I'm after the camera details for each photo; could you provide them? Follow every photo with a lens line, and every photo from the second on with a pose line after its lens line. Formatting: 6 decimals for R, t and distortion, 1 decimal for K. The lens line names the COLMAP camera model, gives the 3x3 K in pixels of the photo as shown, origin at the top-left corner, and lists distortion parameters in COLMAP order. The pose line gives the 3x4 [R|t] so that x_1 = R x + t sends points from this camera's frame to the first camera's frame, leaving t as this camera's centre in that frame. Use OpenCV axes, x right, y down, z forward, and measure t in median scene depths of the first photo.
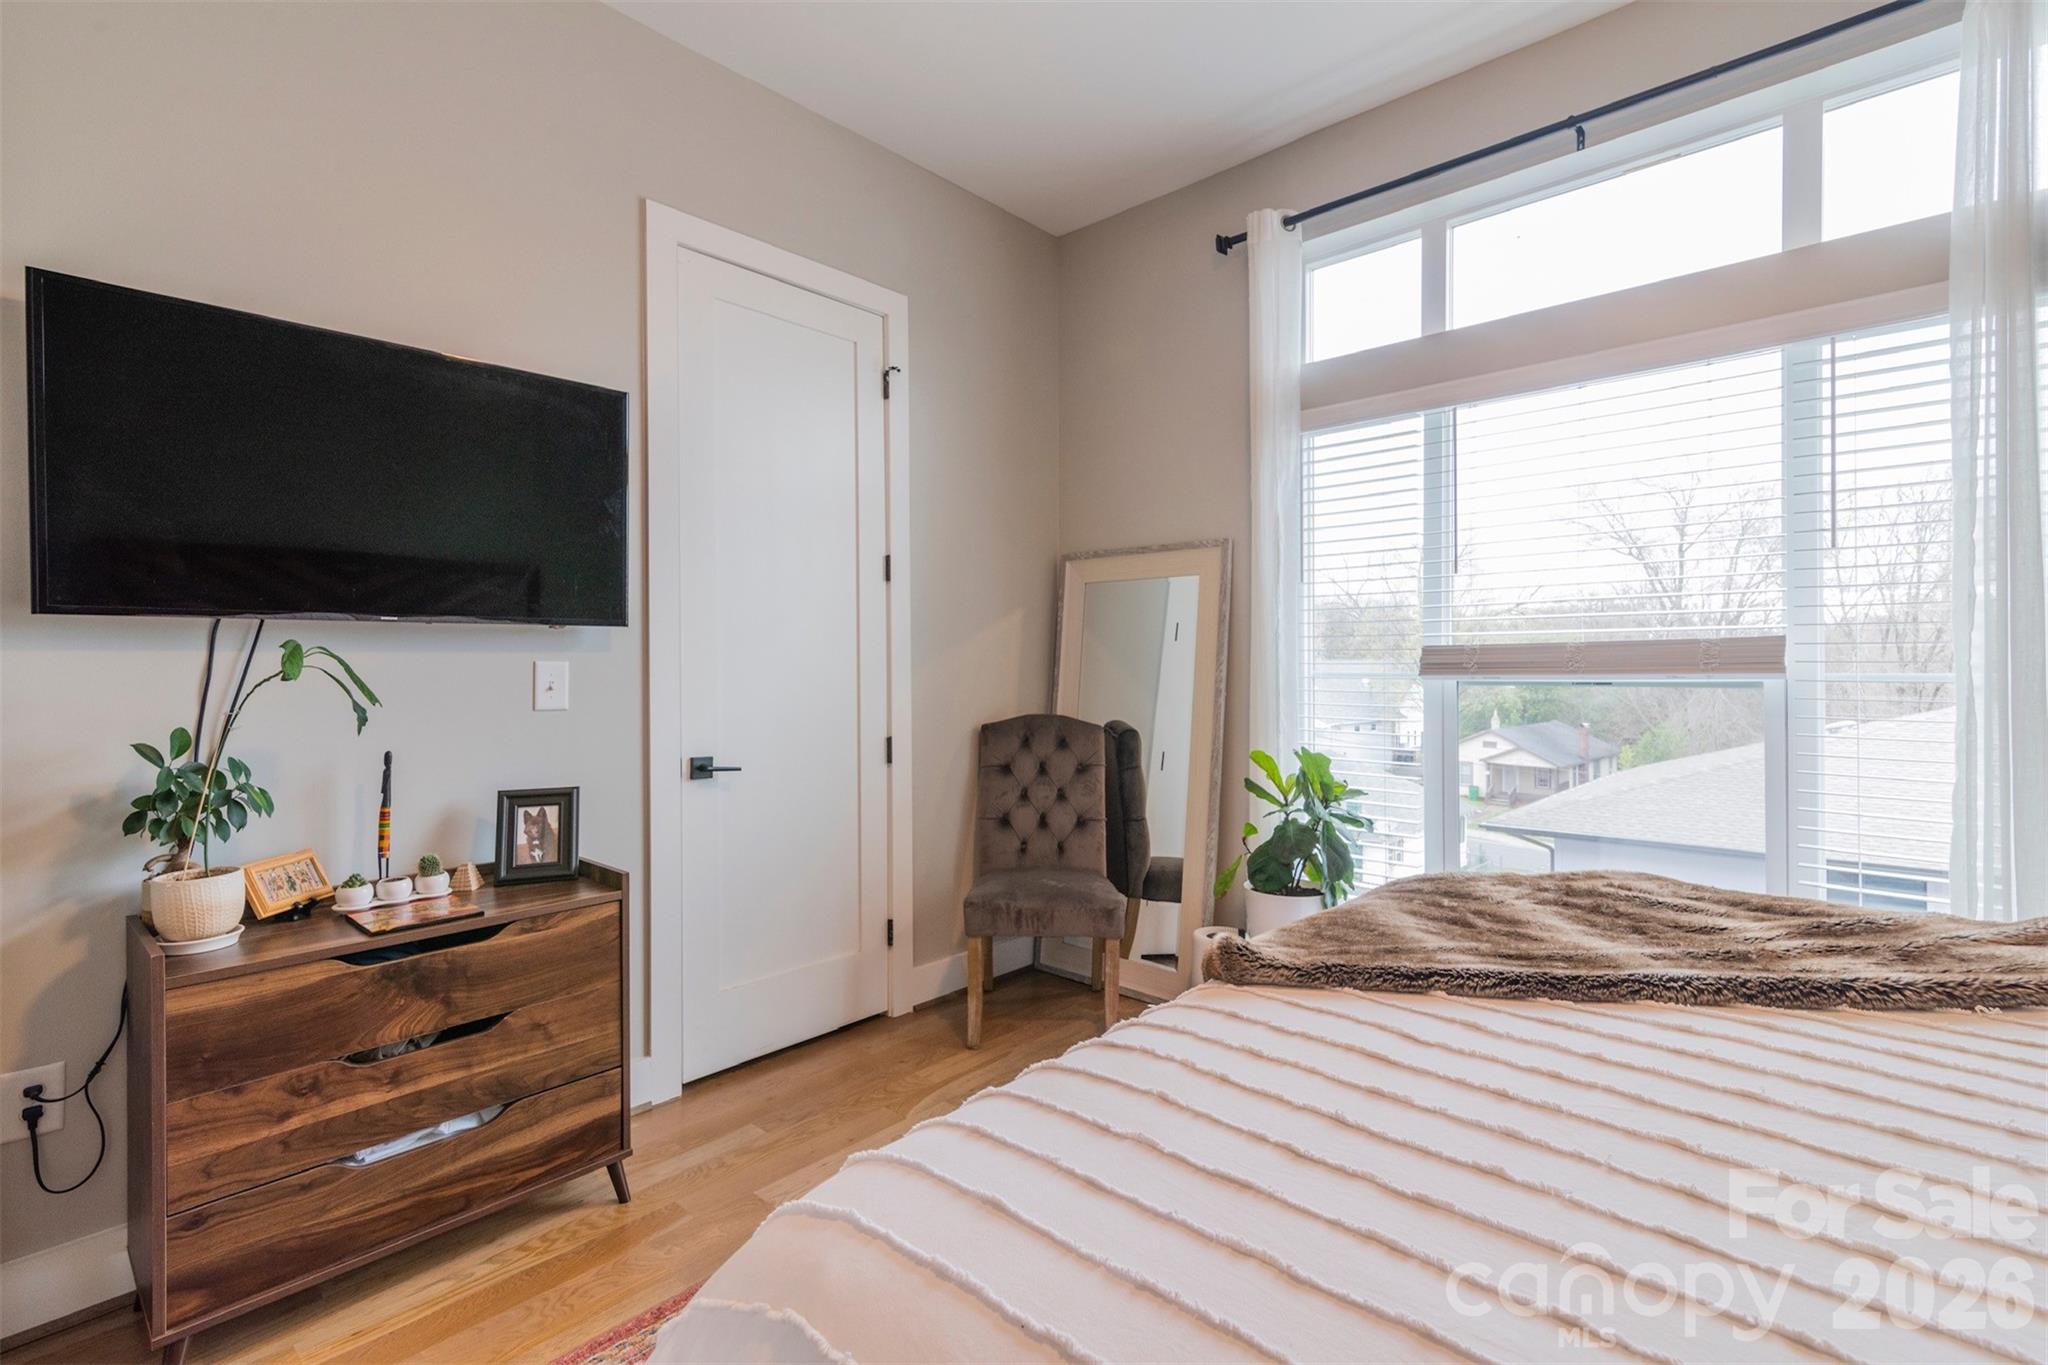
lens RADIAL K [[931.9, 0, 1025.6], [0, 931.9, 647.9], [0, 0, 1]] dist [0.003415, -0.000151]
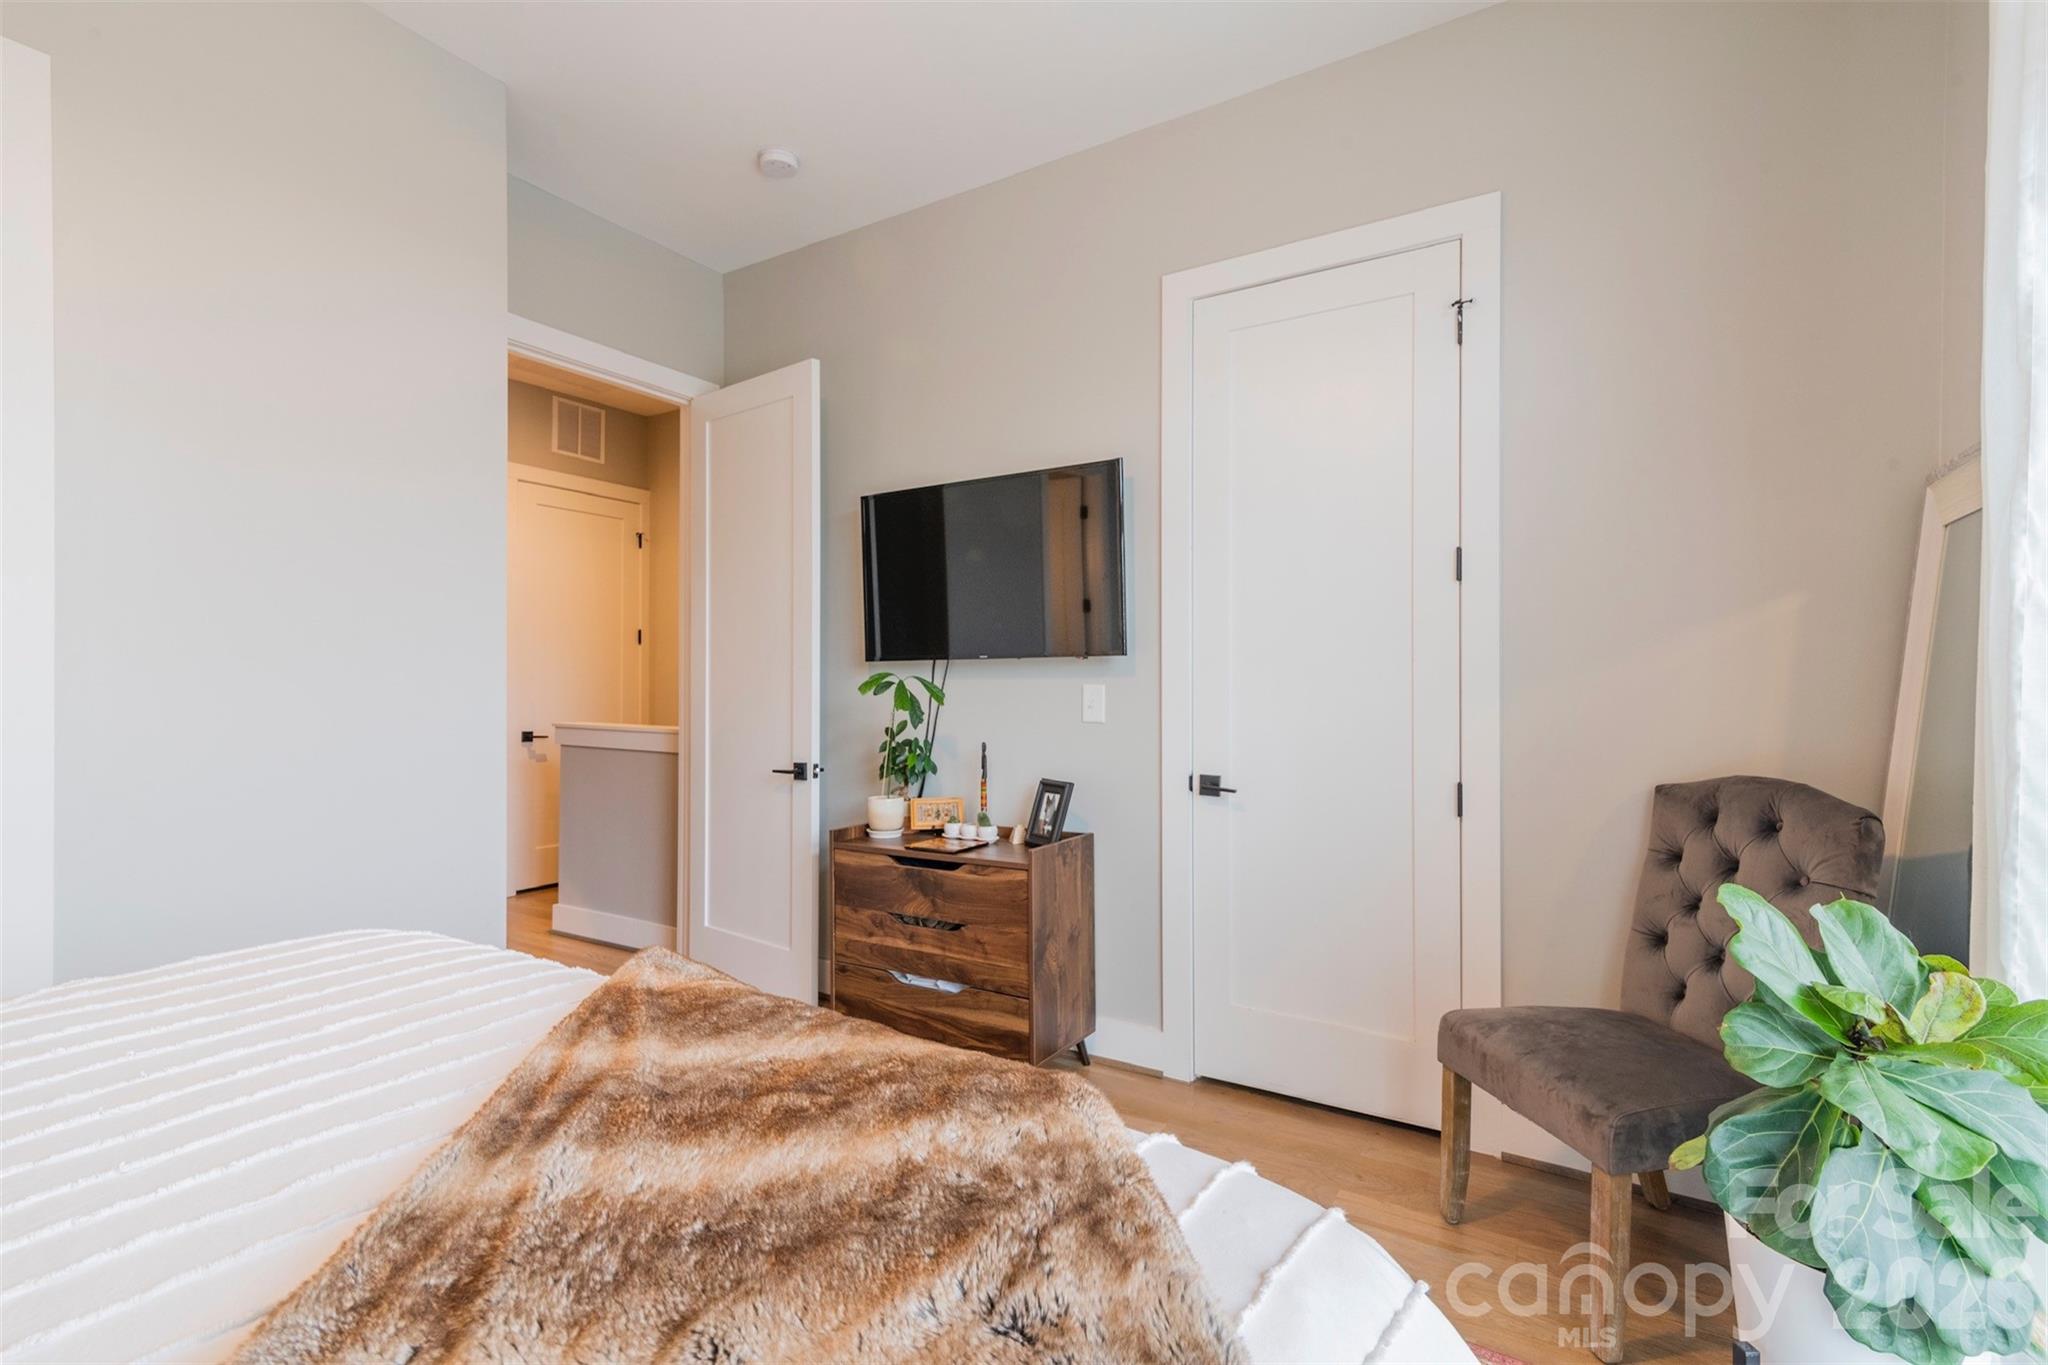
lens RADIAL K [[944.2, 0, 1024.0], [0, 944.2, 682.5], [0, 0, 1]] dist [0.001702, 0.000142]
pose [[0.181634, -0.002047, -0.983364, 0.930391], [0.012110, 0.999927, 0.000155, 0.013033], [0.983292, -0.011937, 0.181645, 0.840209]]
